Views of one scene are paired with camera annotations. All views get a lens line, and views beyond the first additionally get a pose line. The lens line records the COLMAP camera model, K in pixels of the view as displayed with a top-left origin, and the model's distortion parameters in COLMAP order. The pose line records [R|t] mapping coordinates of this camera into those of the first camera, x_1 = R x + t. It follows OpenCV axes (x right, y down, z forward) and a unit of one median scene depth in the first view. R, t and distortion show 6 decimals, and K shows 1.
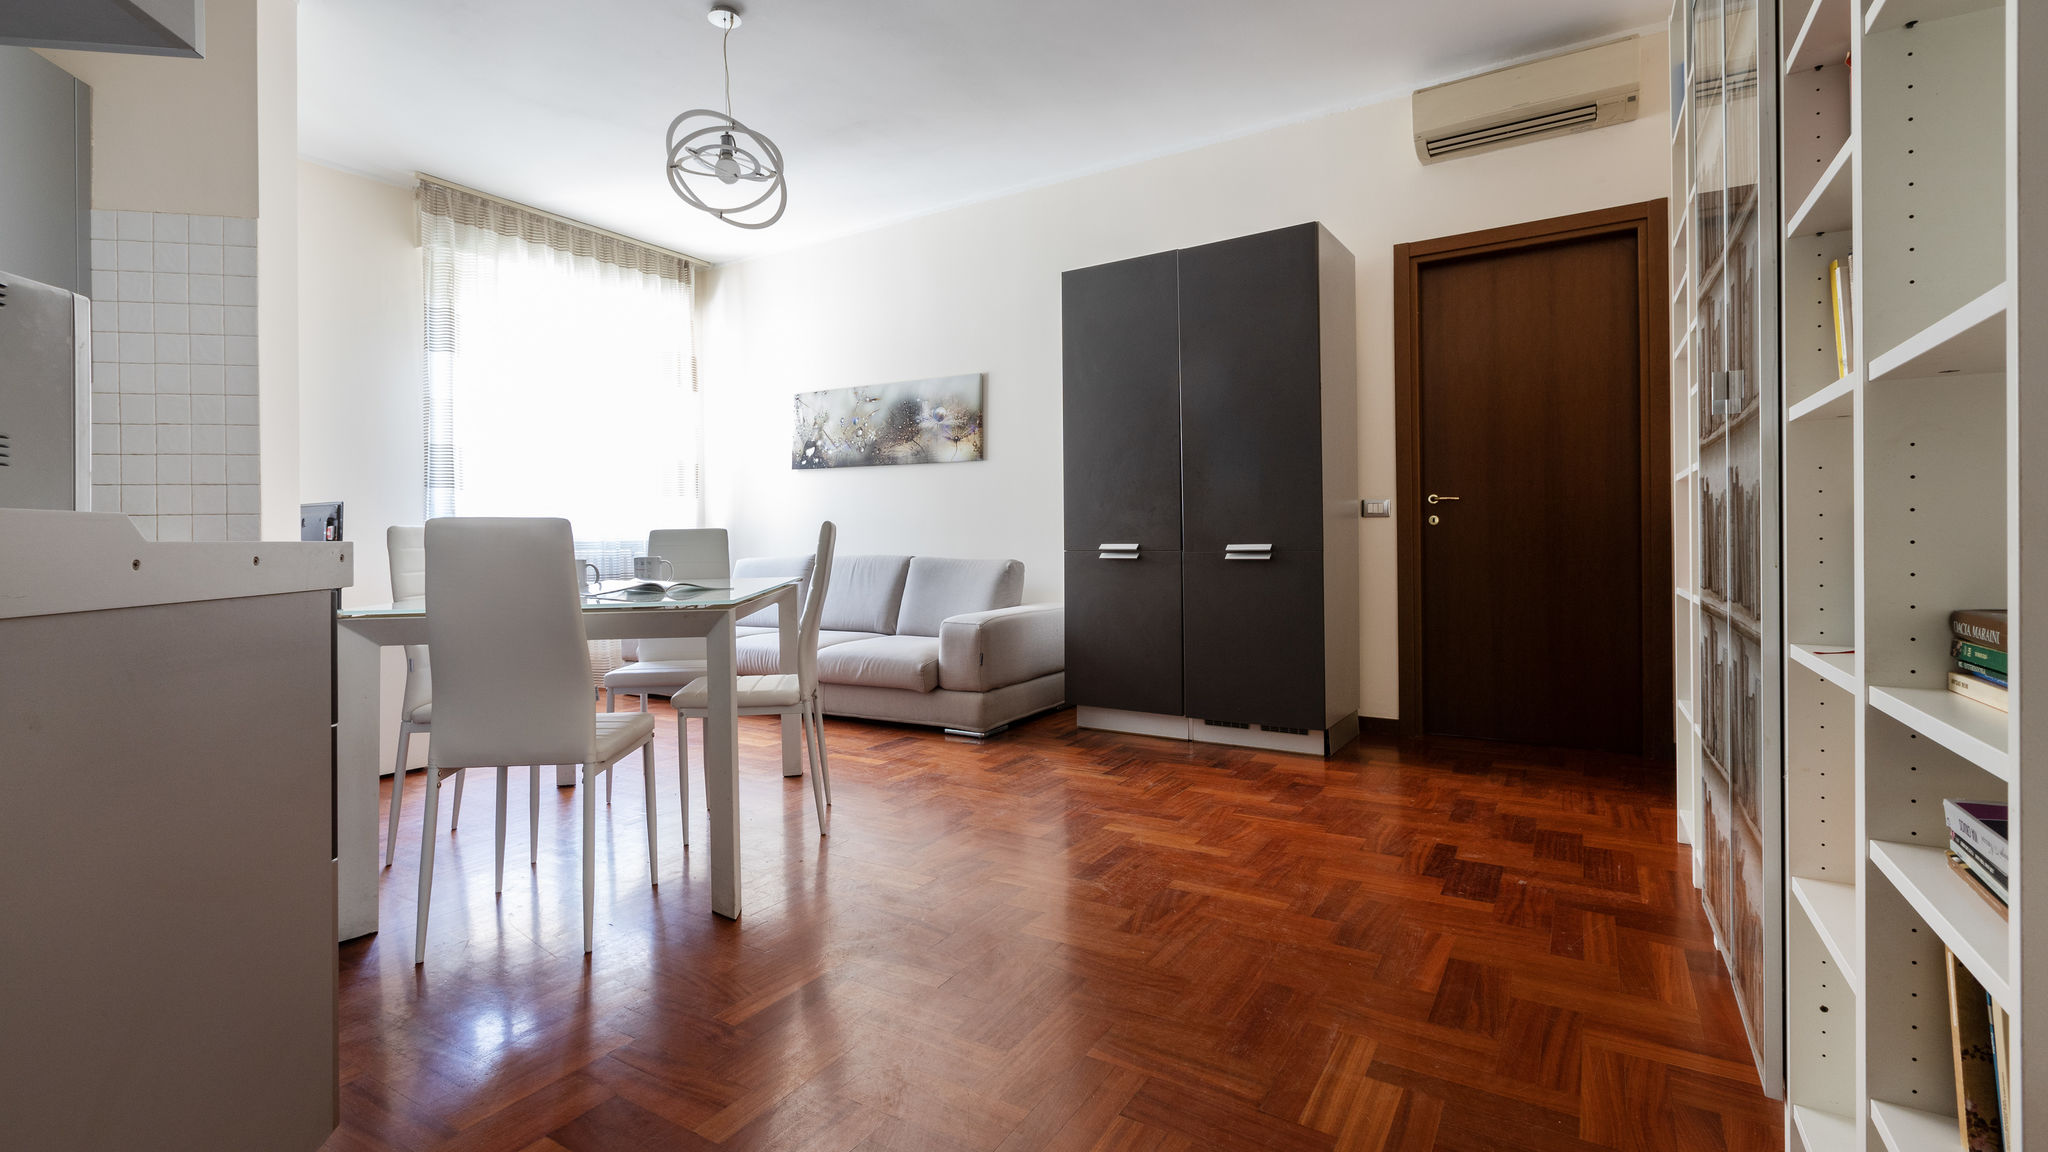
lens RADIAL K [[916.9, 0, 1016.5], [0, 916.9, 538.5], [0, 0, 1]] dist [0.004050, -0.001226]
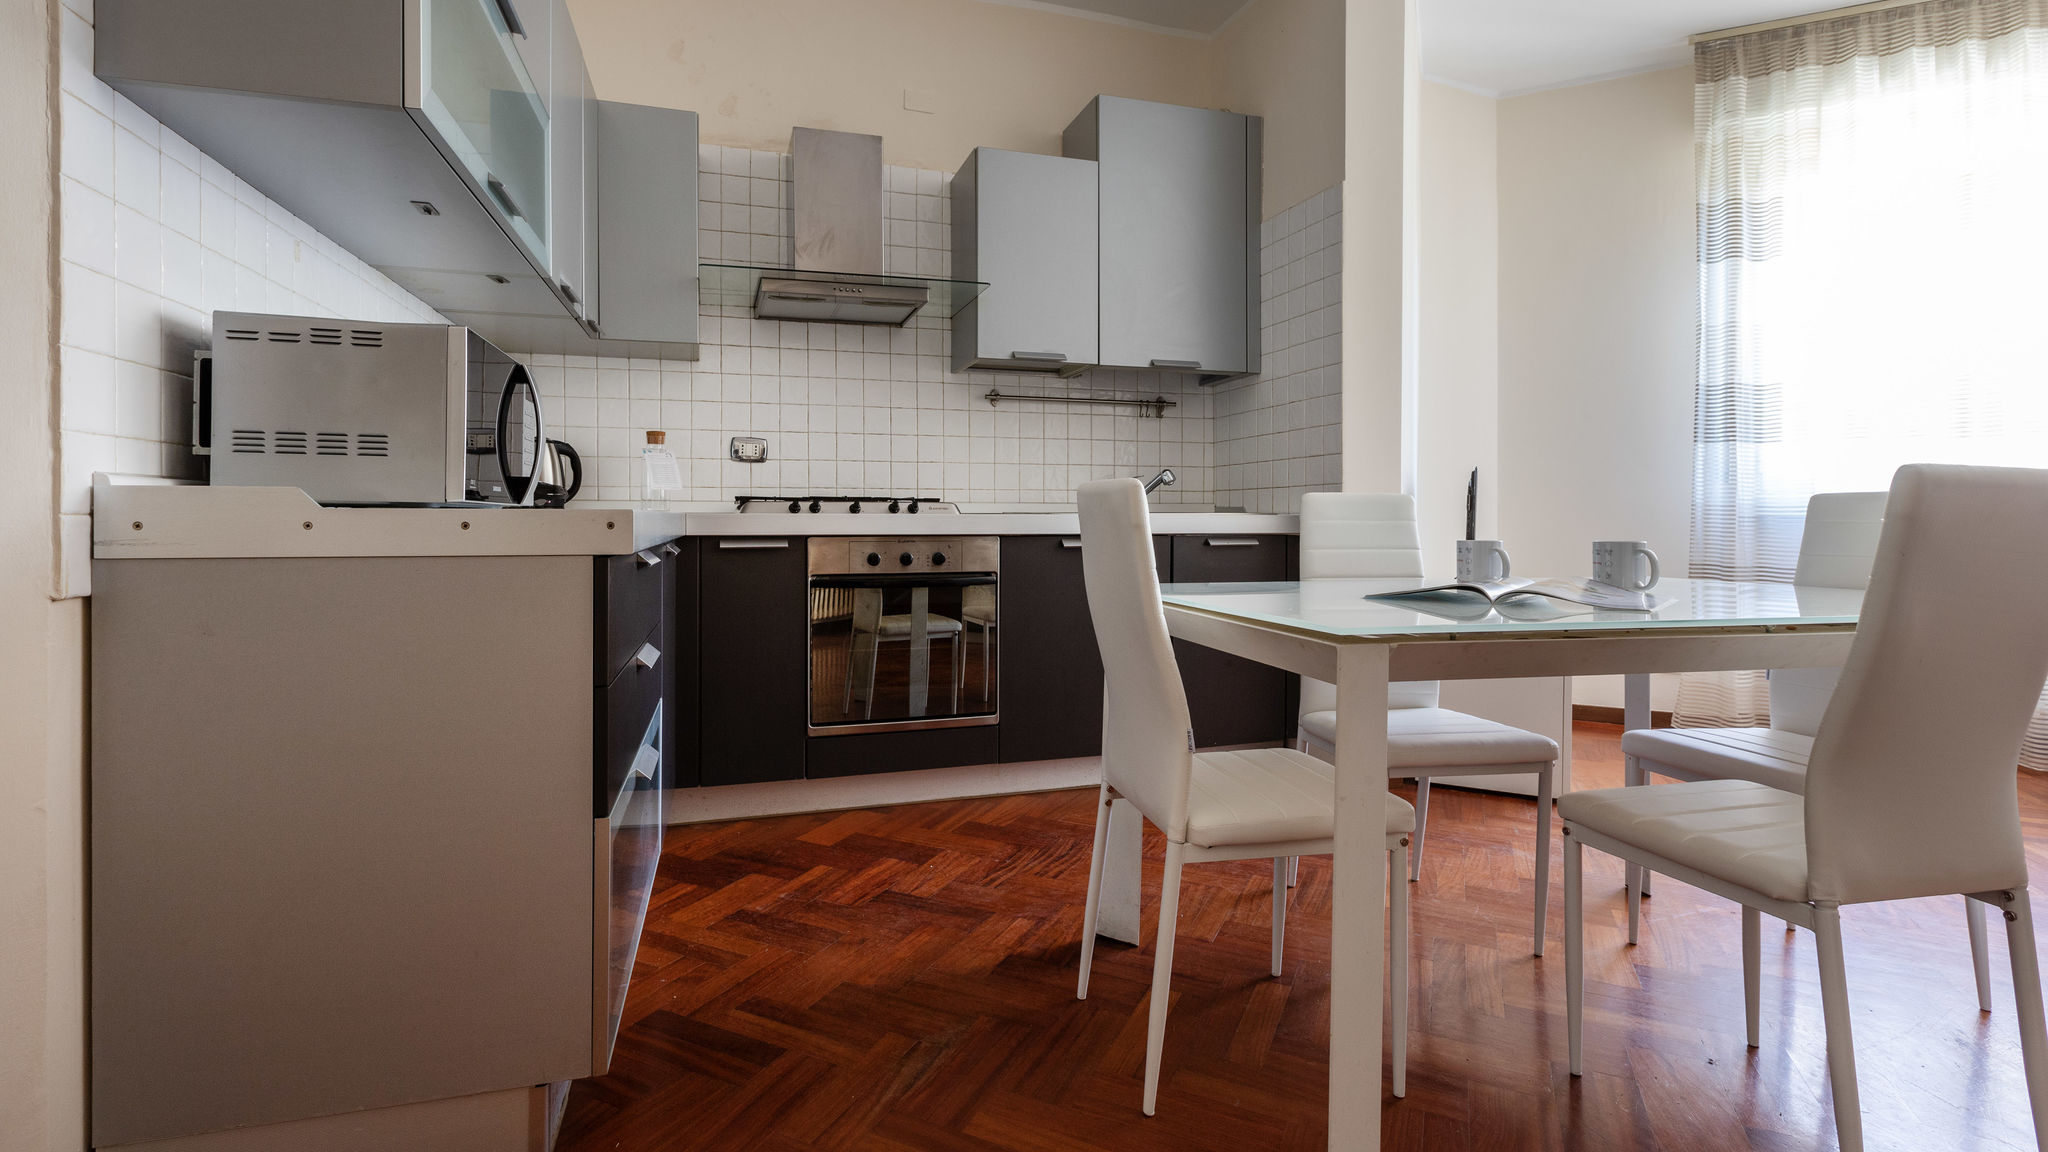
lens RADIAL K [[941.9, 0, 999.0], [0, 941.9, 523.3], [0, 0, 1]] dist [-0.001004, 0.000457]
pose [[0.097731, 0.015655, -0.995090, 0.110651], [-0.000701, 0.999877, 0.015661, 0.000175], [0.995213, -0.000833, 0.097730, 0.427010]]
